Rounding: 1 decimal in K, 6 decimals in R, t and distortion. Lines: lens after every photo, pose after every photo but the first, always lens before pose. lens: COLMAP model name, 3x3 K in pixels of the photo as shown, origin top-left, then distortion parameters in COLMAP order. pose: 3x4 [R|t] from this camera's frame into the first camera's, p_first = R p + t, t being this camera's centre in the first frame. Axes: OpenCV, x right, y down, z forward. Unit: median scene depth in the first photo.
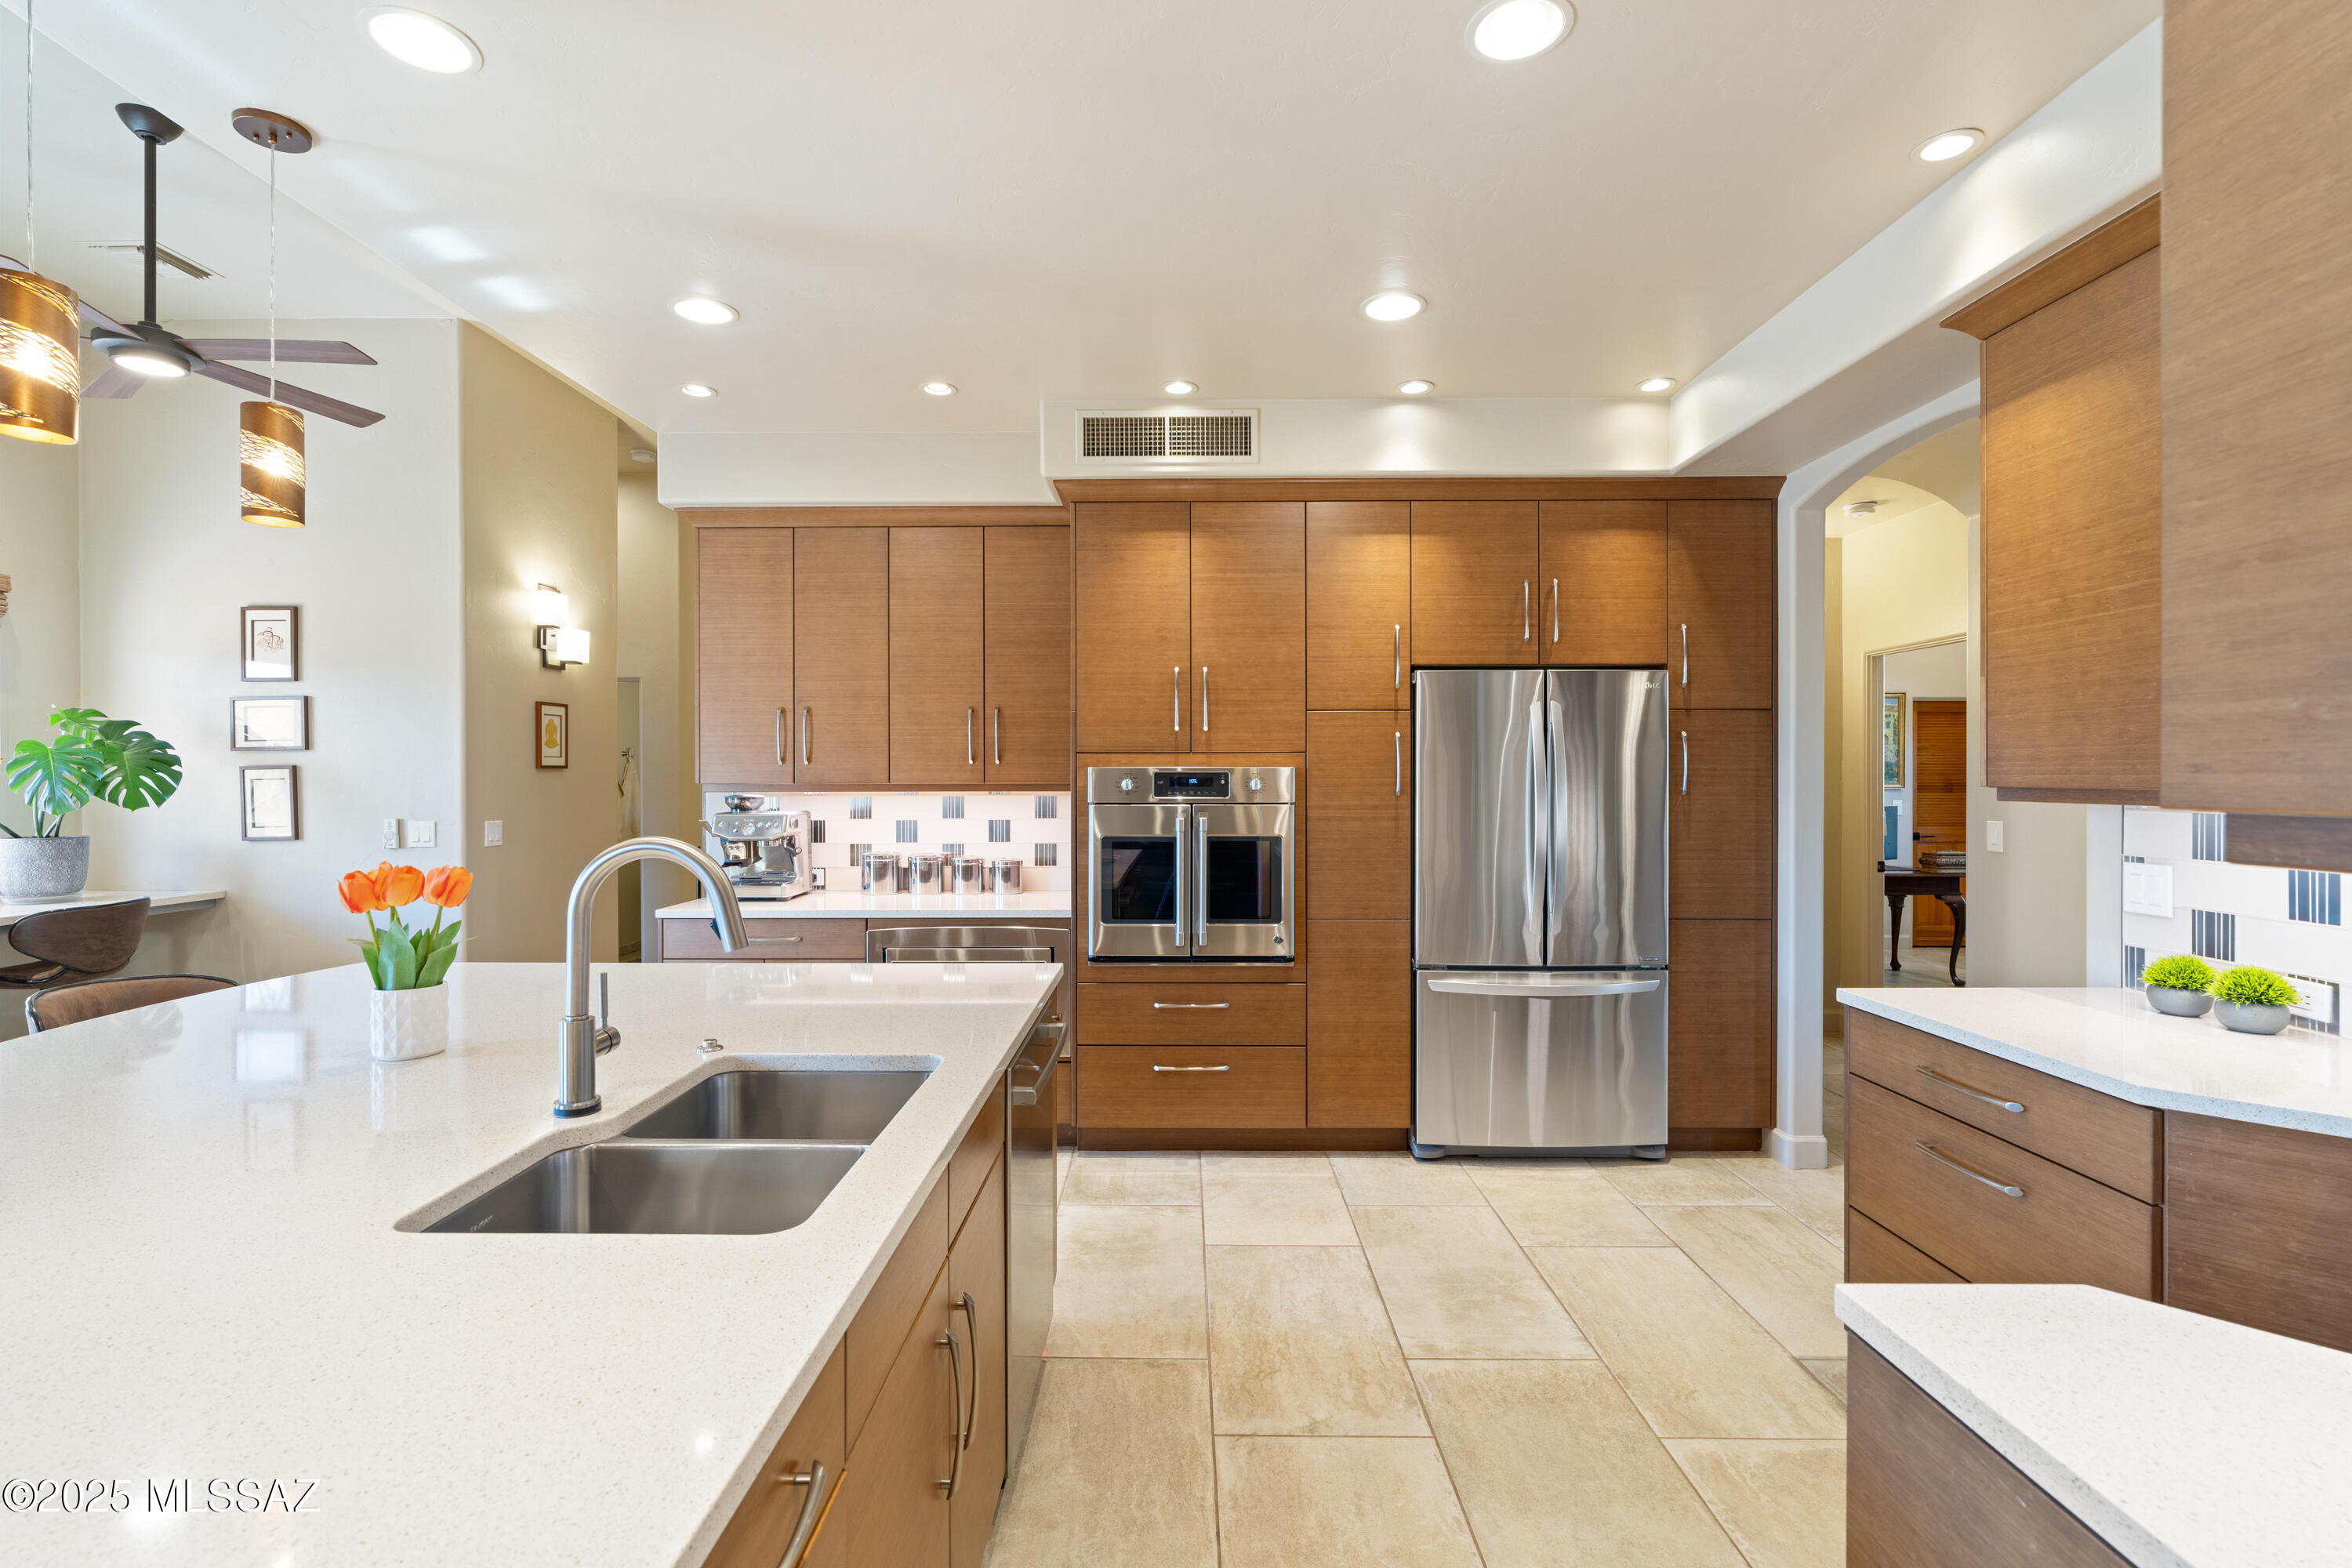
lens RADIAL K [[1060.9, 0, 1163.3], [0, 1060.9, 779.8], [0, 0, 1]] dist [-0.002974, -0.000537]
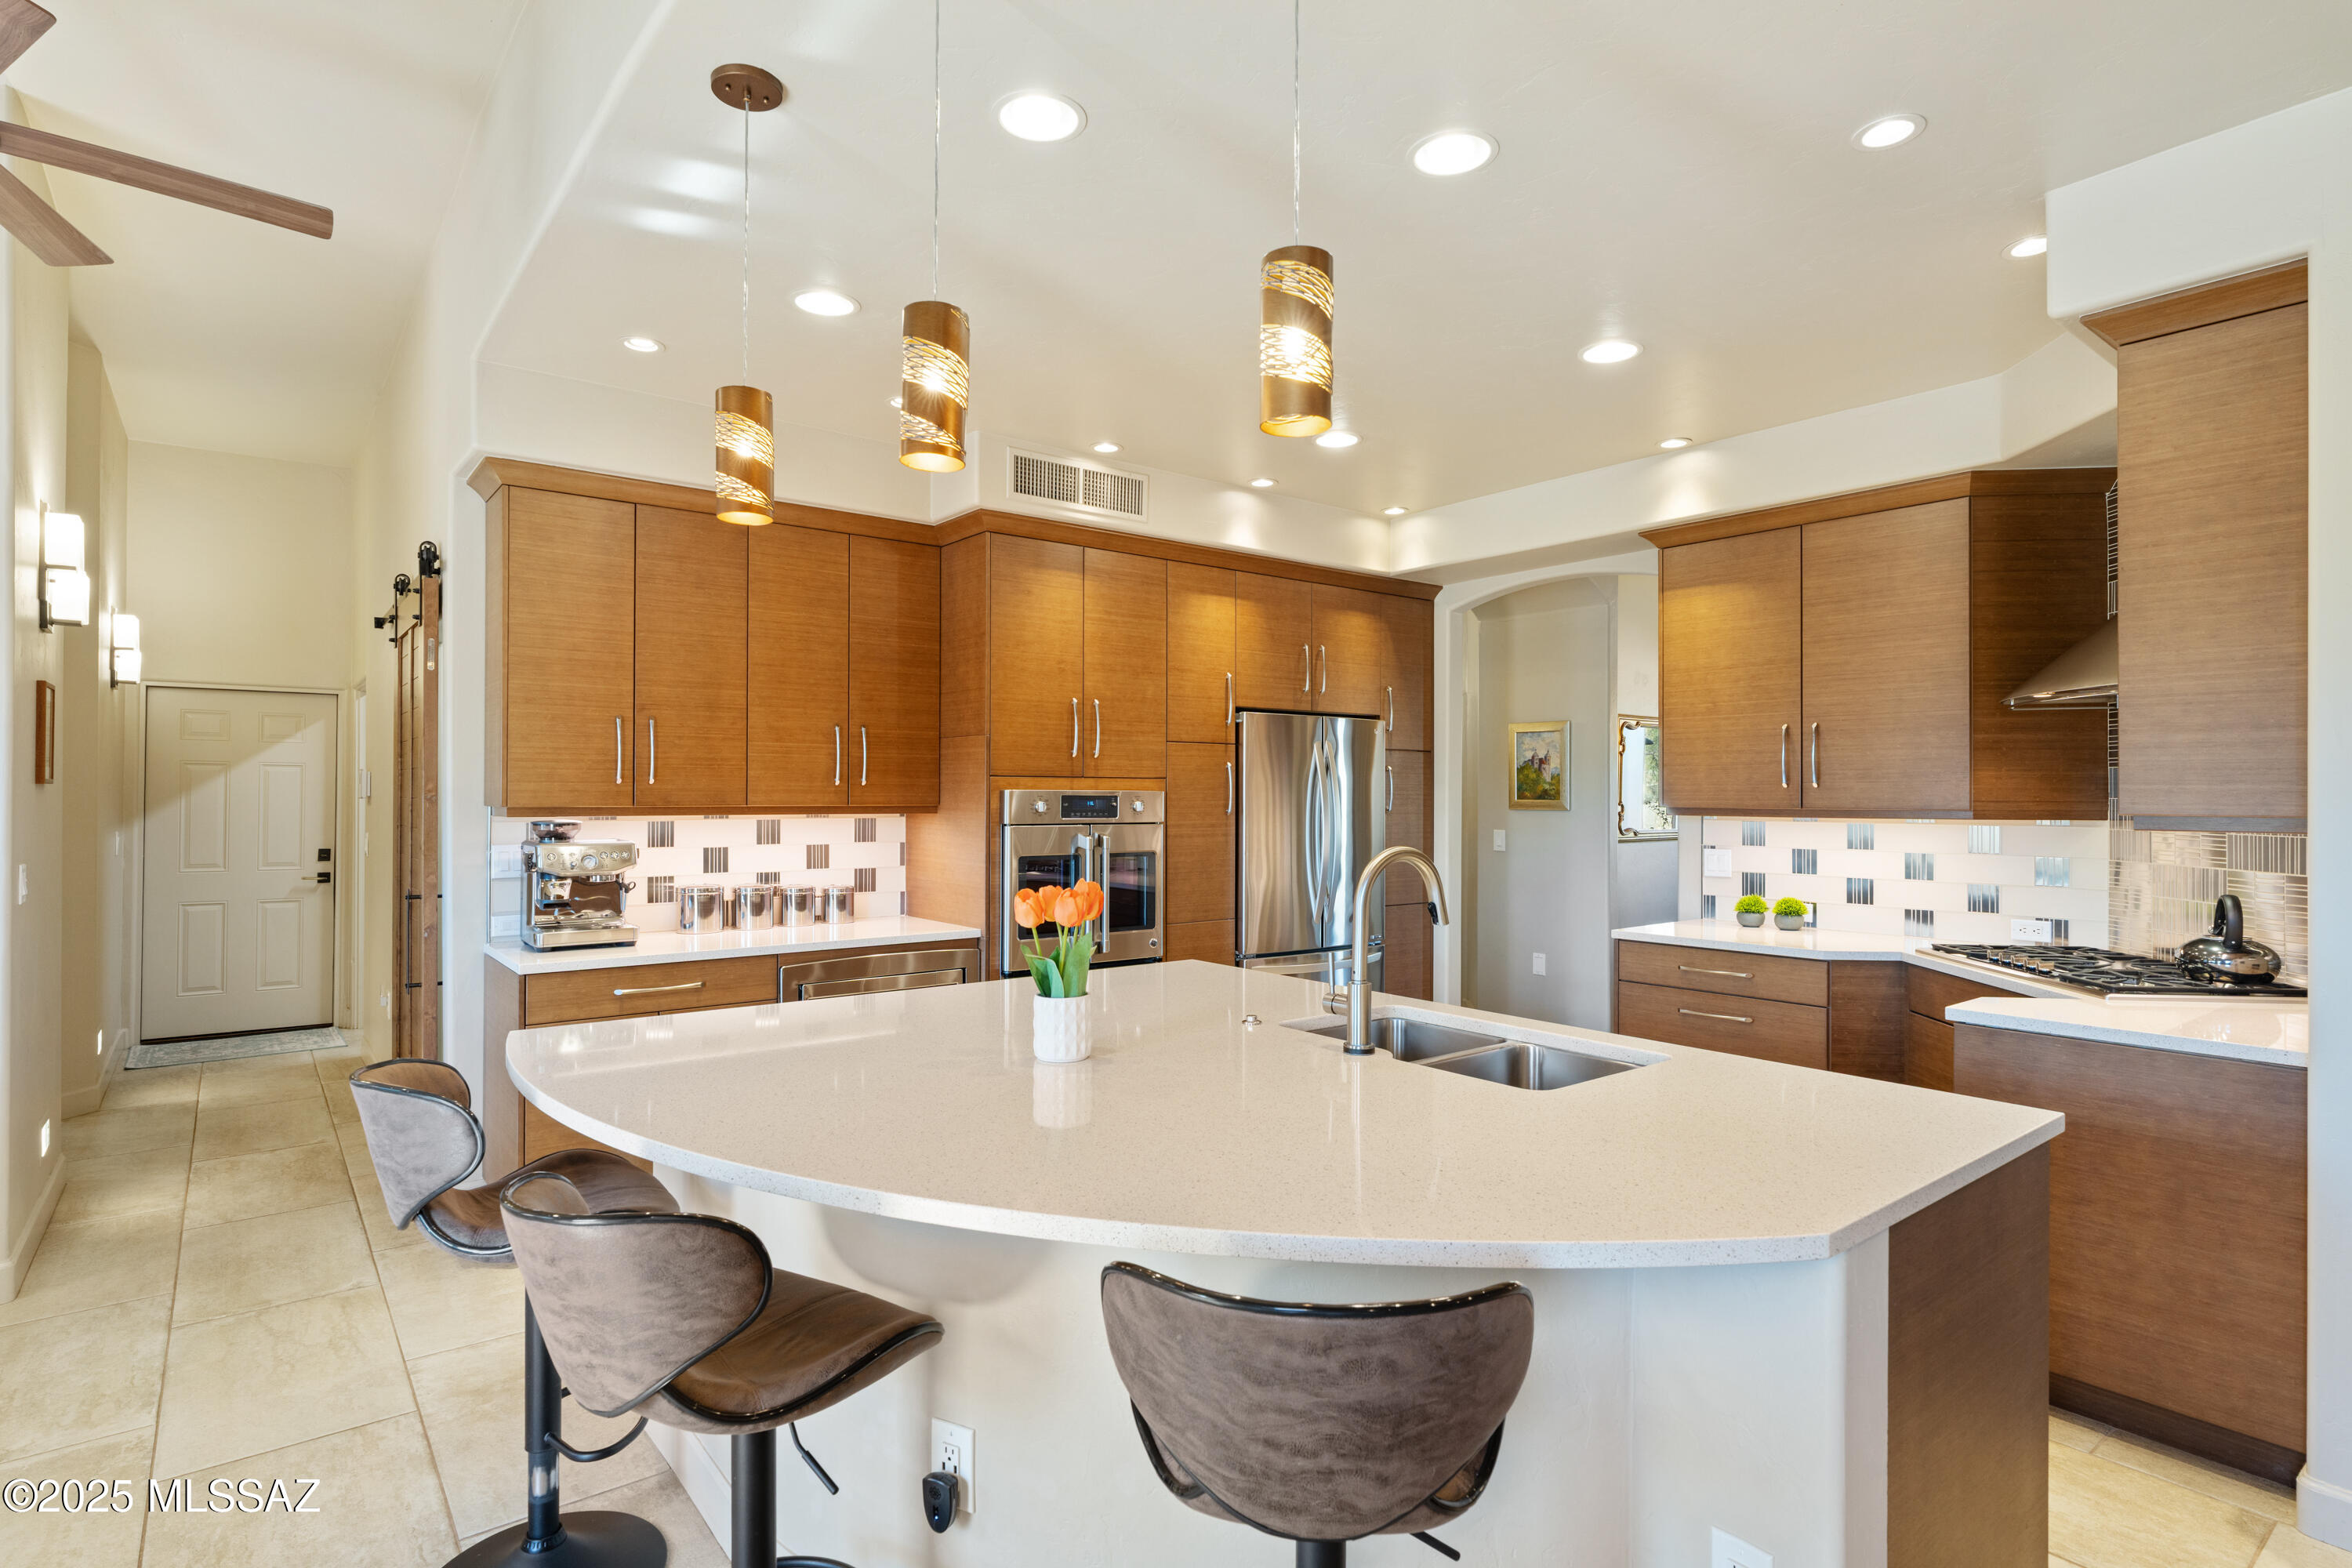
lens RADIAL K [[1203.5, 0, 1175.8], [0, 1203.5, 788.6], [0, 0, 1]] dist [-0.007121, -0.000118]
pose [[0.776779, 0.007317, 0.629731, -0.675948], [-0.001802, 0.999954, -0.009396, -0.002467], [-0.629771, 0.006163, 0.776756, -0.016440]]
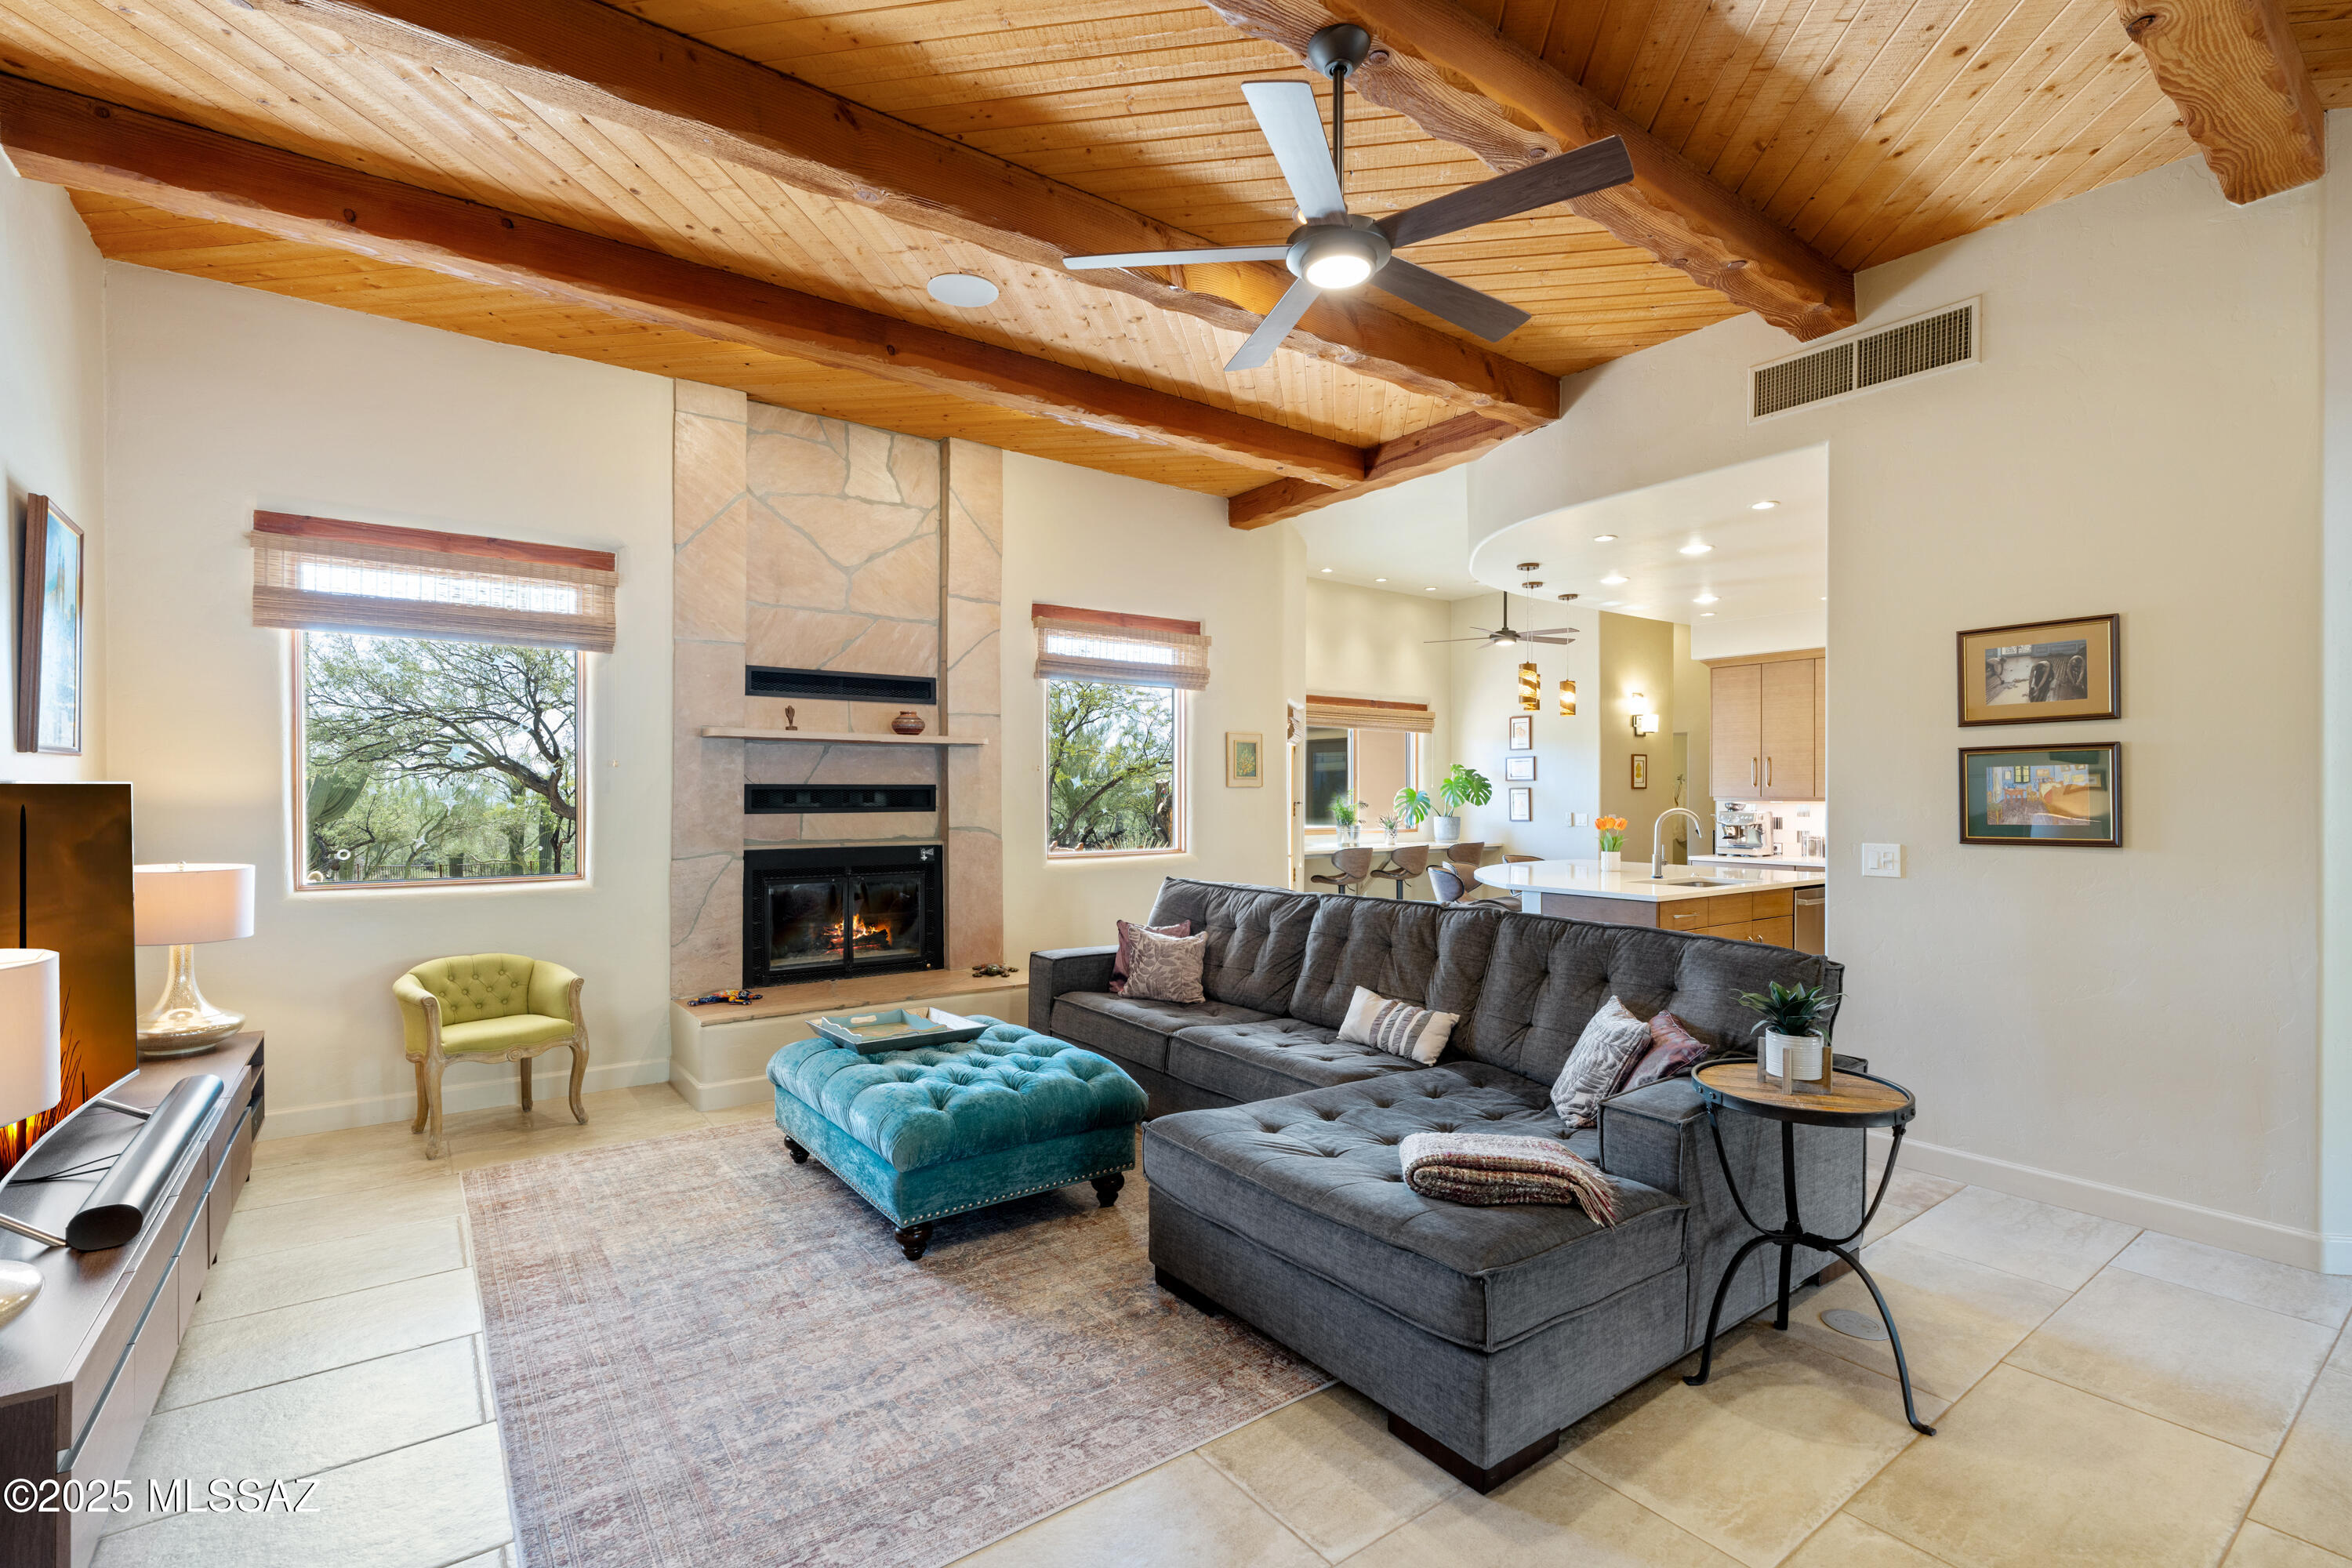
lens RADIAL K [[1060.9, 0, 1181.6], [0, 1060.9, 795.1], [0, 0, 1]] dist [-0.002974, -0.000537]
pose [[0.608778, 0.003822, -0.793332, 0.589325], [-0.004665, 0.999988, 0.001238, 0.003348], [0.793327, 0.002947, 0.608788, -1.102078]]
